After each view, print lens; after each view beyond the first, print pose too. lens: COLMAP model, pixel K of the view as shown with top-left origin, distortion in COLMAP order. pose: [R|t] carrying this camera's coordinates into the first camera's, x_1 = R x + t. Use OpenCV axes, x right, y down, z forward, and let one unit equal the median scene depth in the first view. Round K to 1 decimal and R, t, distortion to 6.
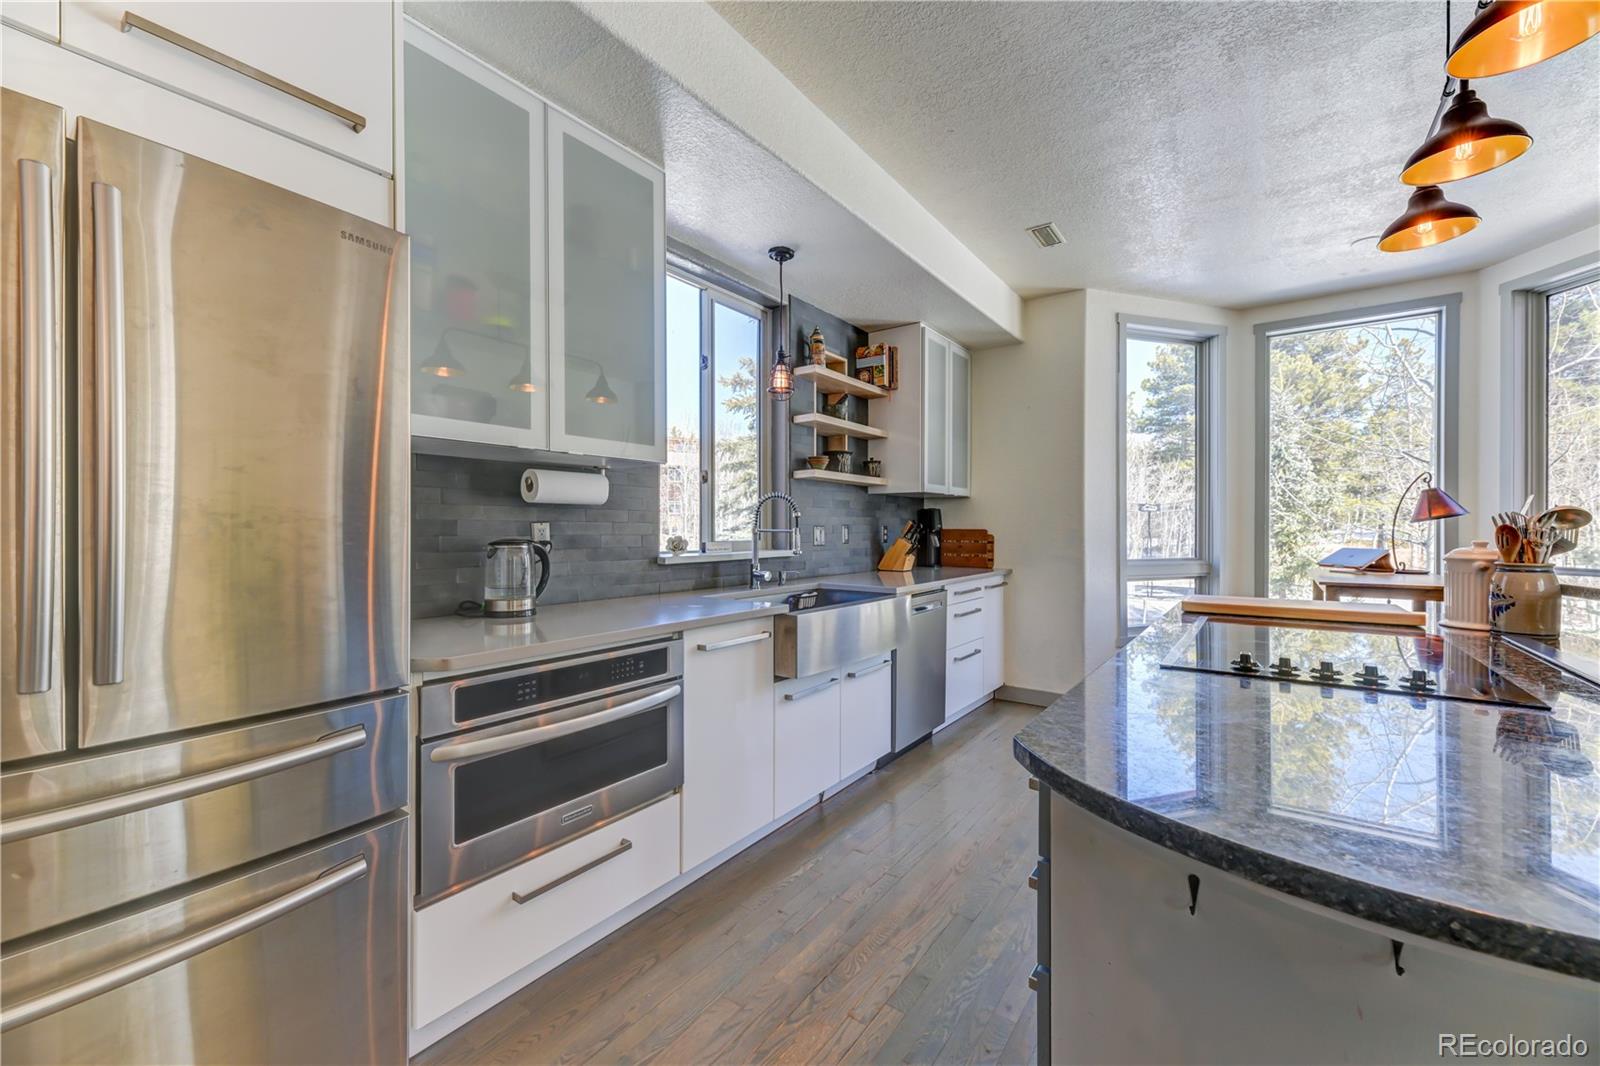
lens RADIAL K [[640.8, 0, 795.4], [0, 640.8, 528.5], [0, 0, 1]] dist [0.009502, -0.002791]
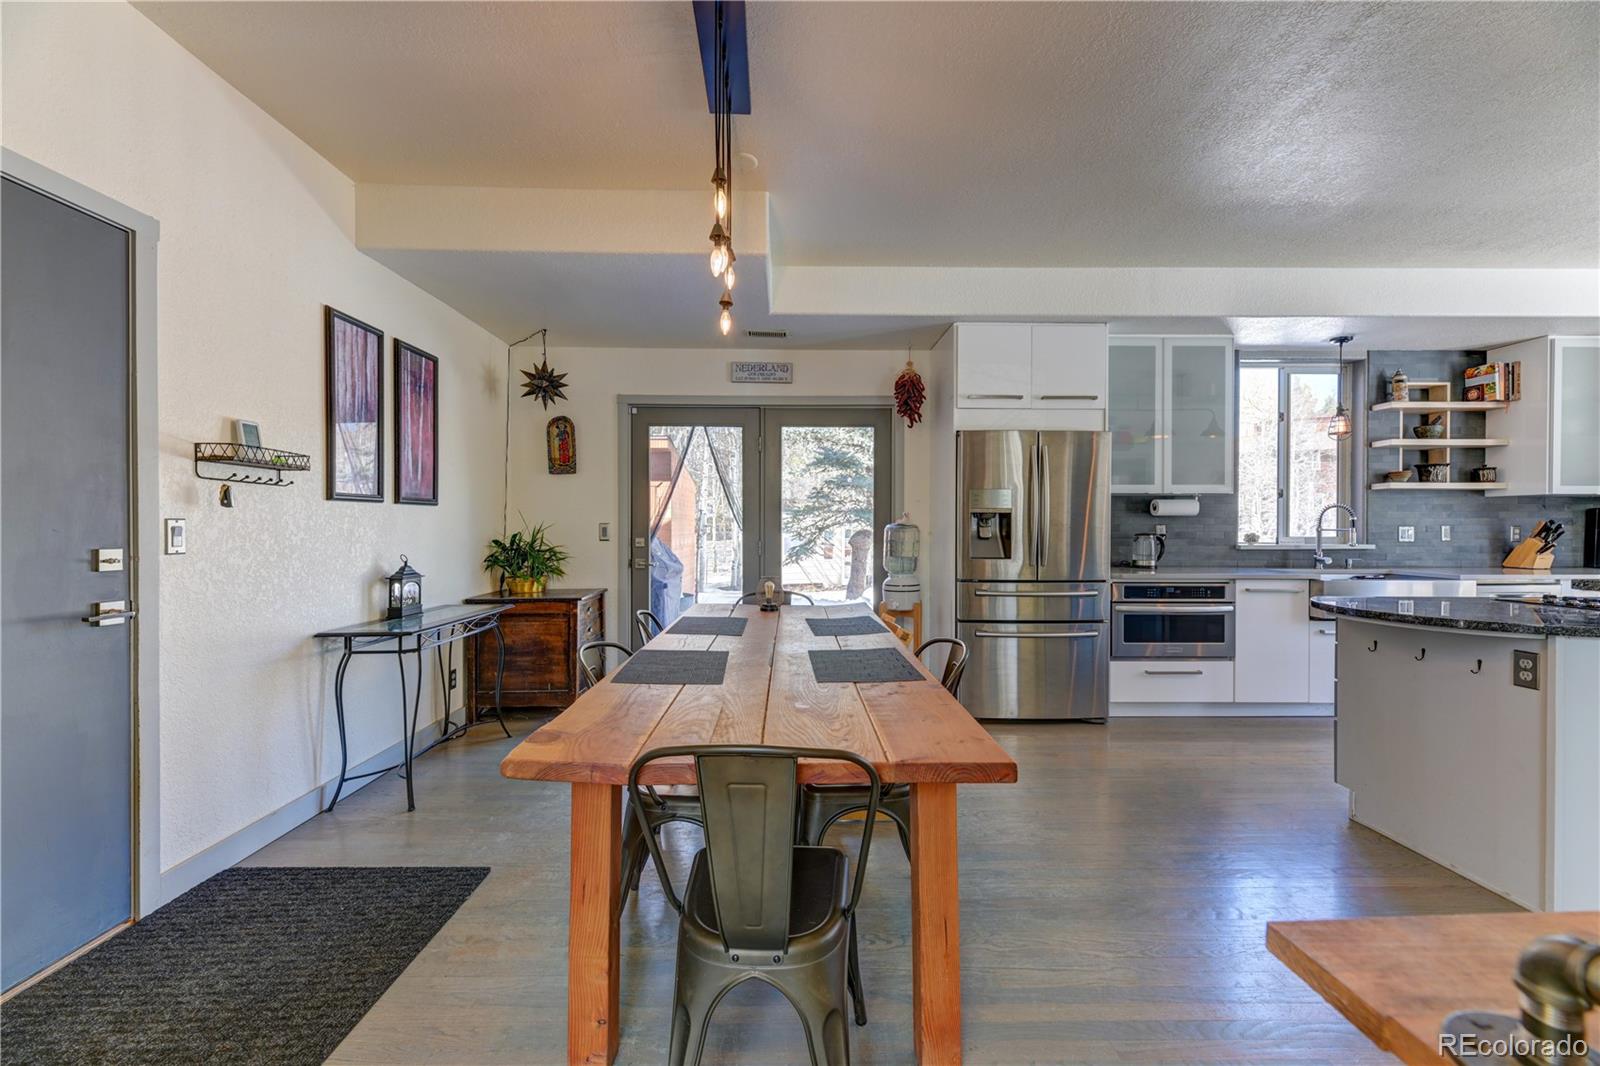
lens RADIAL K [[640.8, 0, 787.0], [0, 640.8, 530.6], [0, 0, 1]] dist [0.009502, -0.002791]
pose [[0.601685, 0.006129, -0.798710, 0.364728], [-0.001064, 0.999976, 0.006871, -0.003404], [0.798733, -0.003284, 0.601677, -0.824450]]
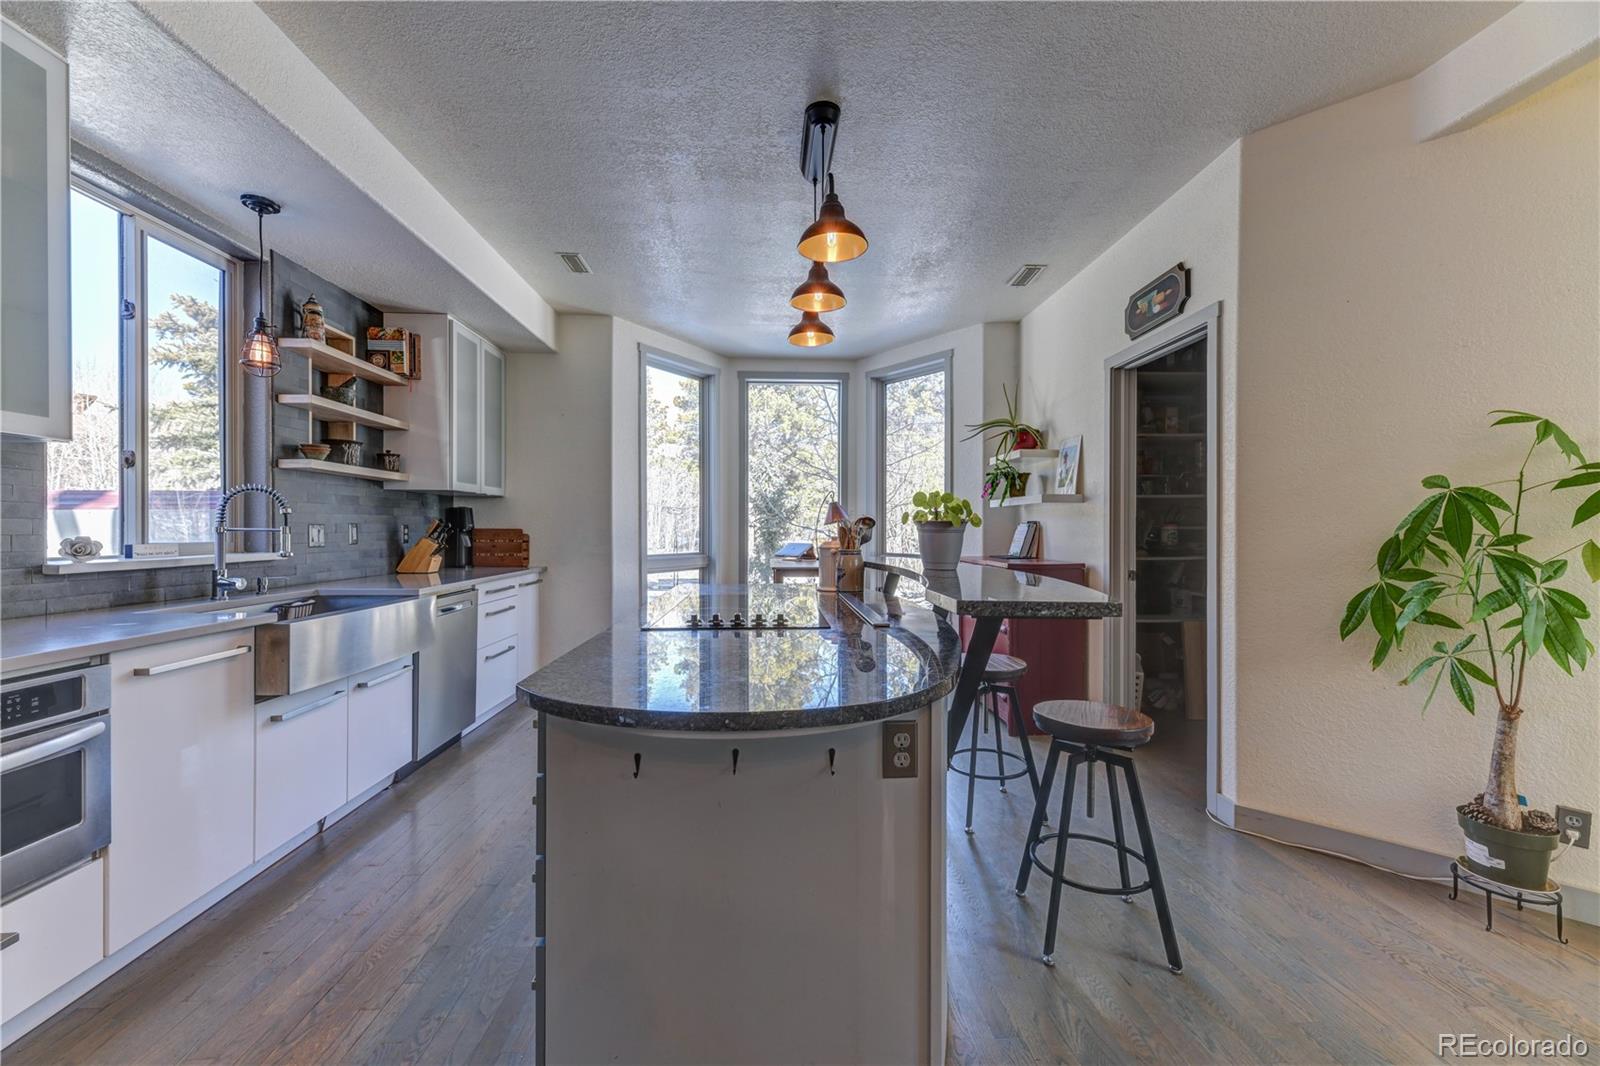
lens RADIAL K [[640.8, 0, 803.6], [0, 640.8, 532.8], [0, 0, 1]] dist [0.009502, -0.002791]
pose [[0.770004, -0.001499, 0.638037, -0.013158], [-0.002679, 0.999981, 0.005583, 0.000792], [-0.638033, -0.006009, 0.769985, -0.110704]]
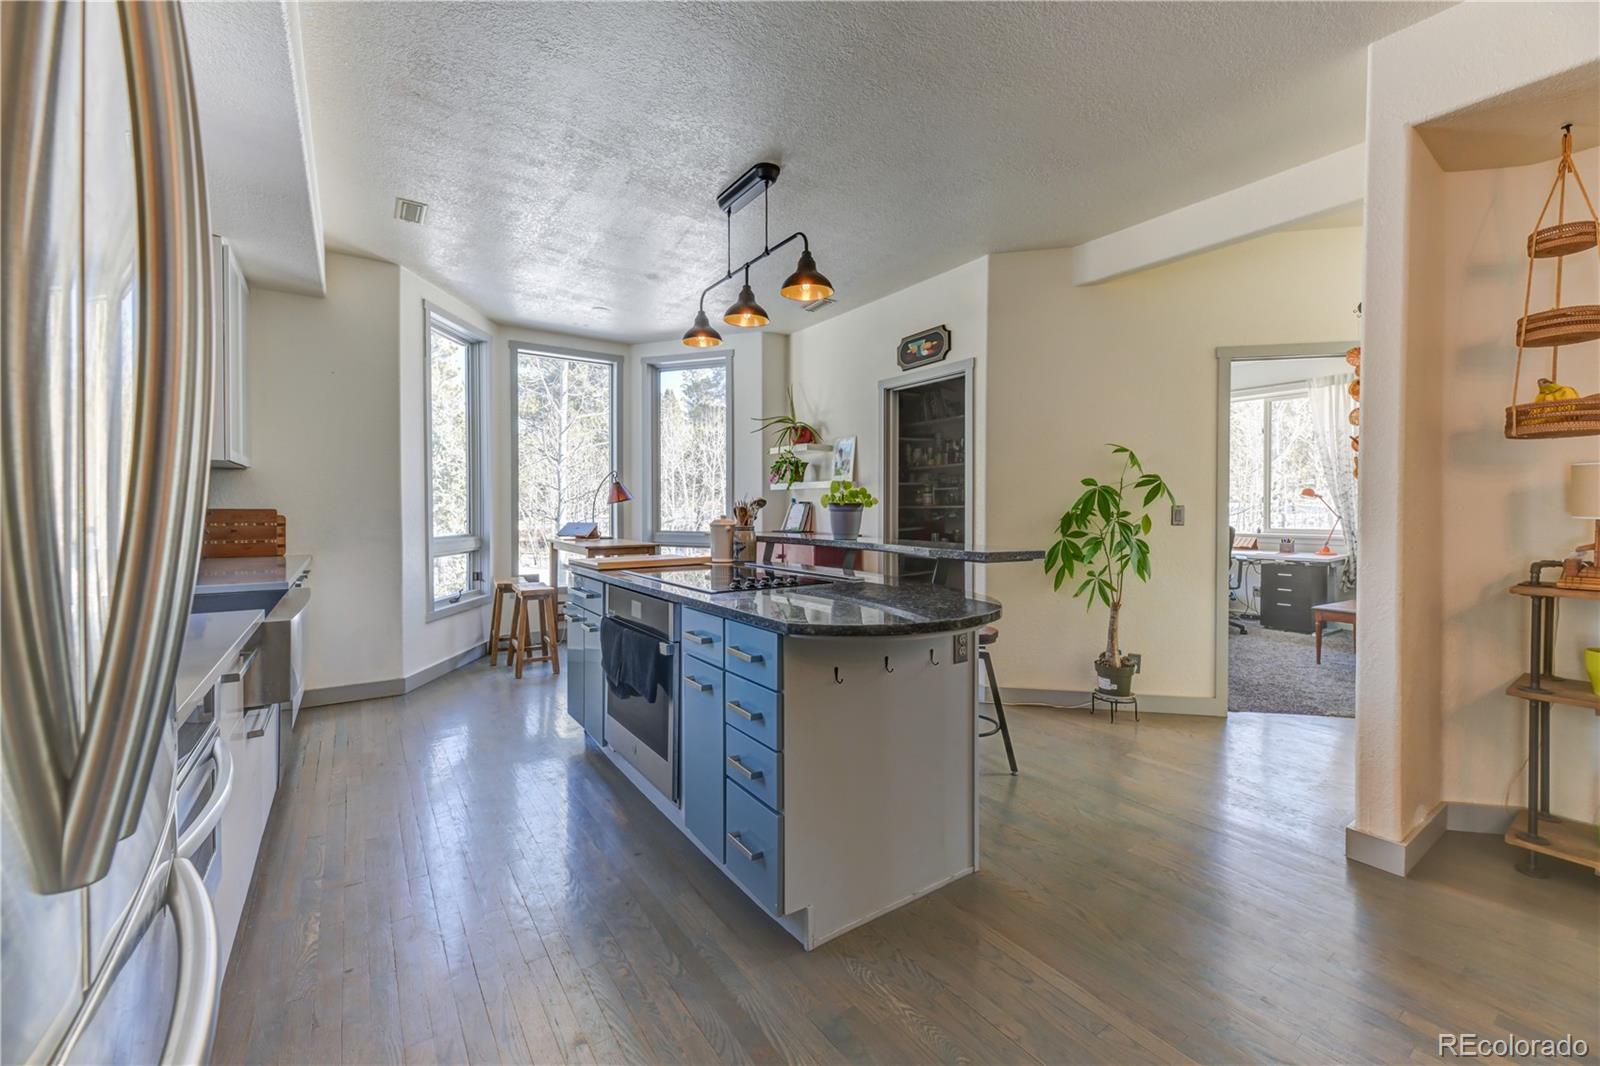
lens RADIAL K [[640.8, 0, 816.1], [0, 640.8, 517.7], [0, 0, 1]] dist [0.009502, -0.002791]
pose [[0.310574, -0.013999, 0.950446, -0.378866], [-0.001305, 0.999884, 0.015154, -0.001022], [-0.950548, -0.005946, 0.310519, 0.100109]]
